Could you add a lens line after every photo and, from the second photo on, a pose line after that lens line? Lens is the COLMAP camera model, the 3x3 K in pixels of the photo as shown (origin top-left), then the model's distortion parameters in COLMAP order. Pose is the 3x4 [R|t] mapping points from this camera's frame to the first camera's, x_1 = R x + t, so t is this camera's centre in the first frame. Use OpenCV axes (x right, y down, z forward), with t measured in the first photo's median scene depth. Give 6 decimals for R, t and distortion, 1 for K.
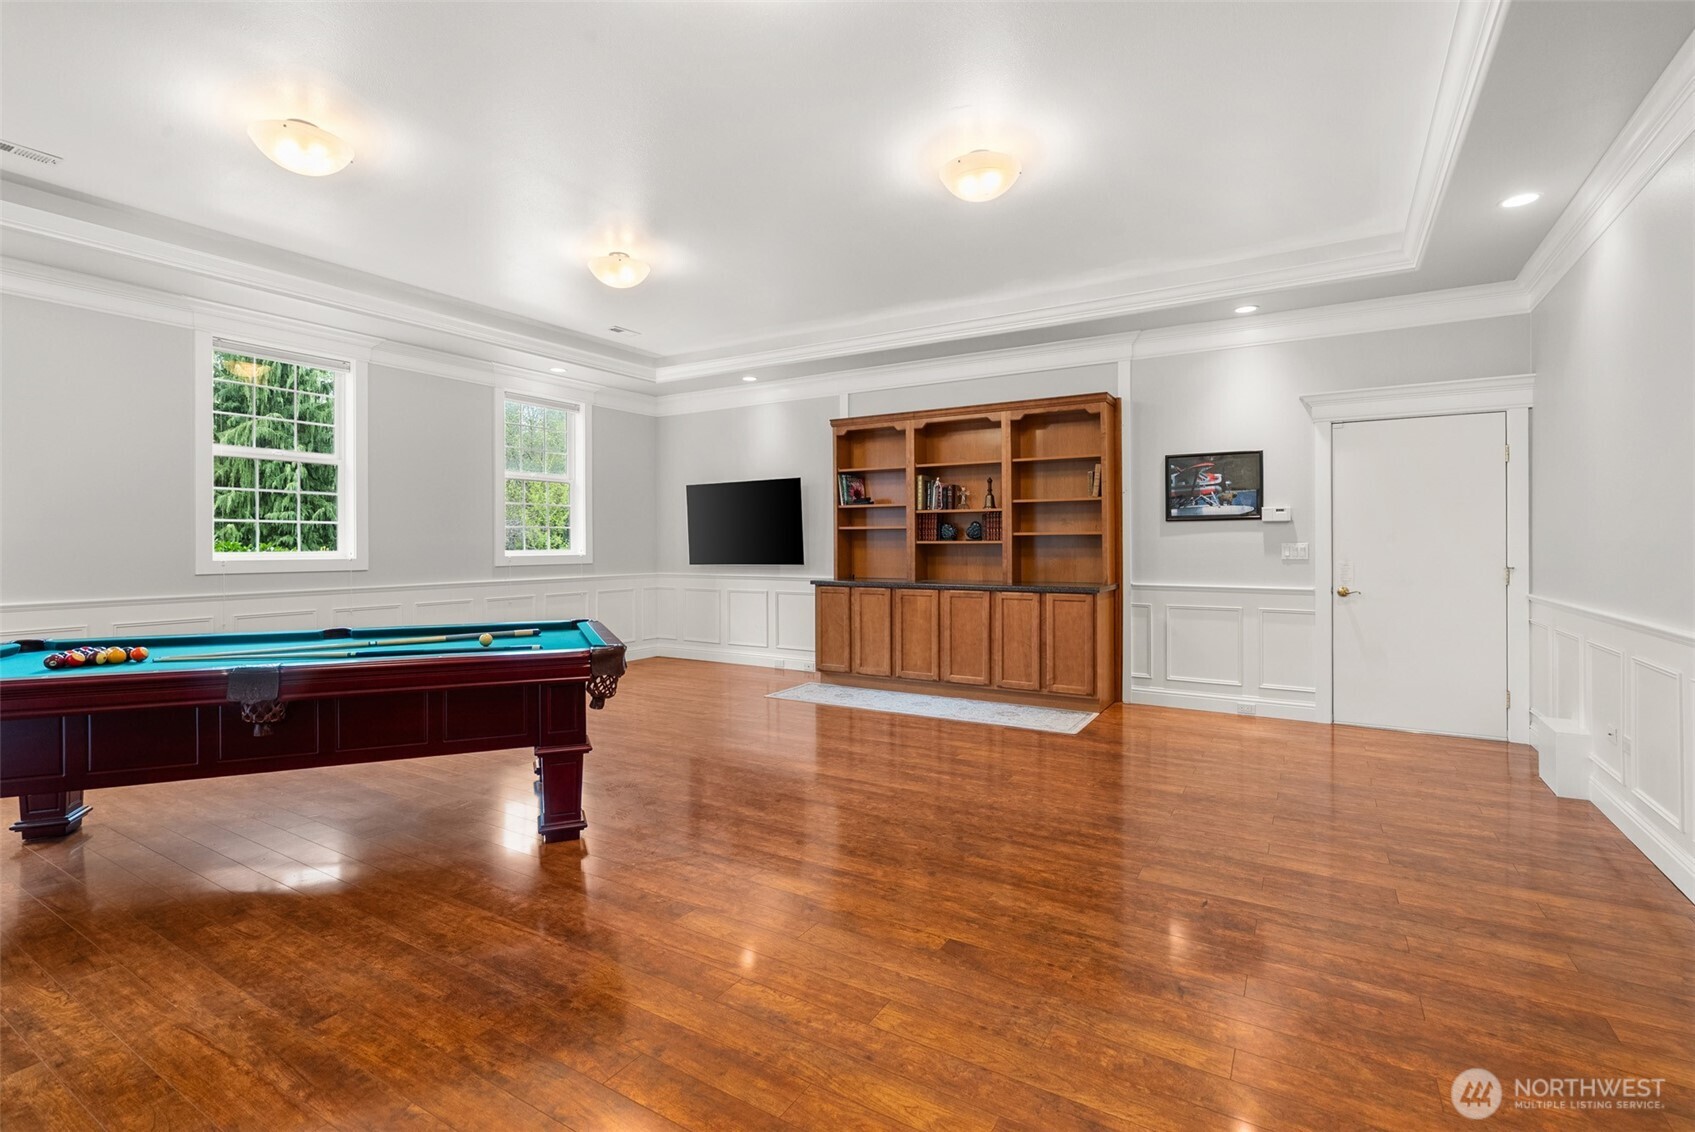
lens RADIAL K [[793.8, 0, 839.4], [0, 793.8, 538.1], [0, 0, 1]] dist [-0.000883, 0.000470]
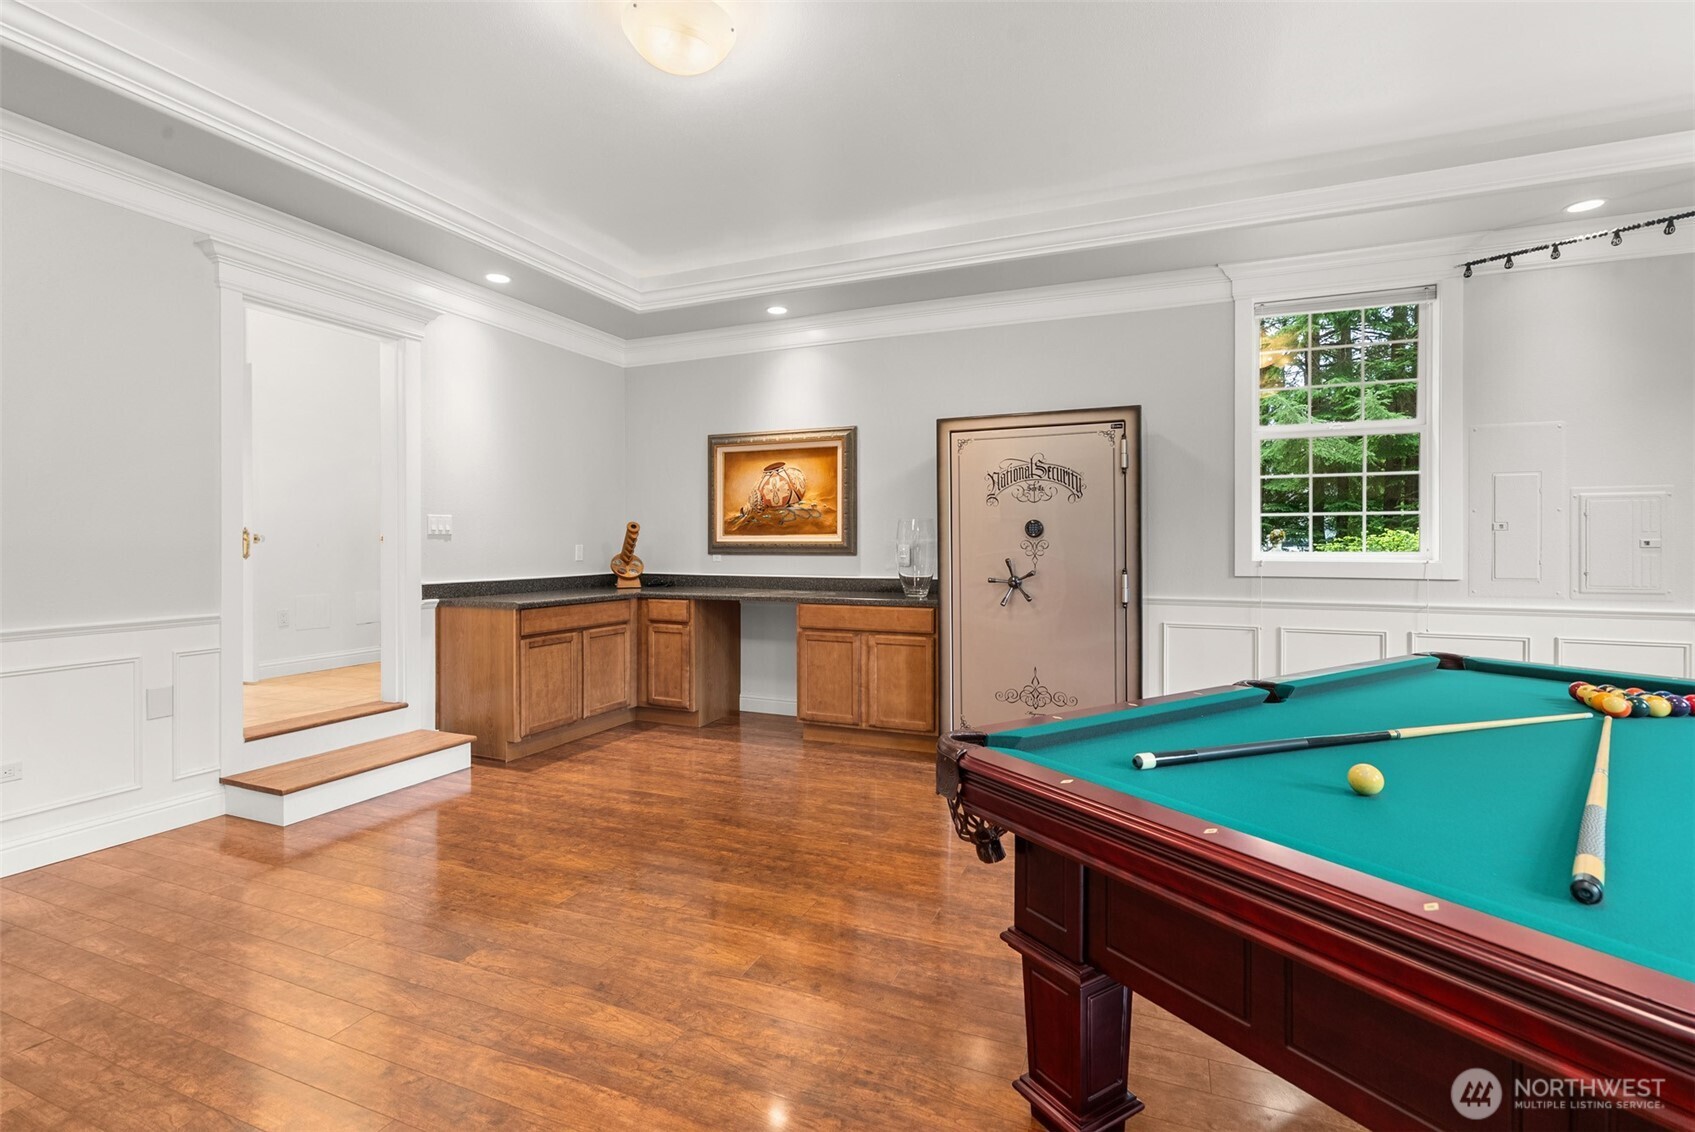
lens RADIAL K [[792.1, 0, 852.6], [0, 792.1, 561.5], [0, 0, 1]] dist [-0.001938, -0.000113]
pose [[-0.986073, 0.007145, -0.166161, -0.170301], [0.004413, 0.999849, 0.016803, 0.010999], [0.166255, 0.015836, -0.985956, 1.975710]]
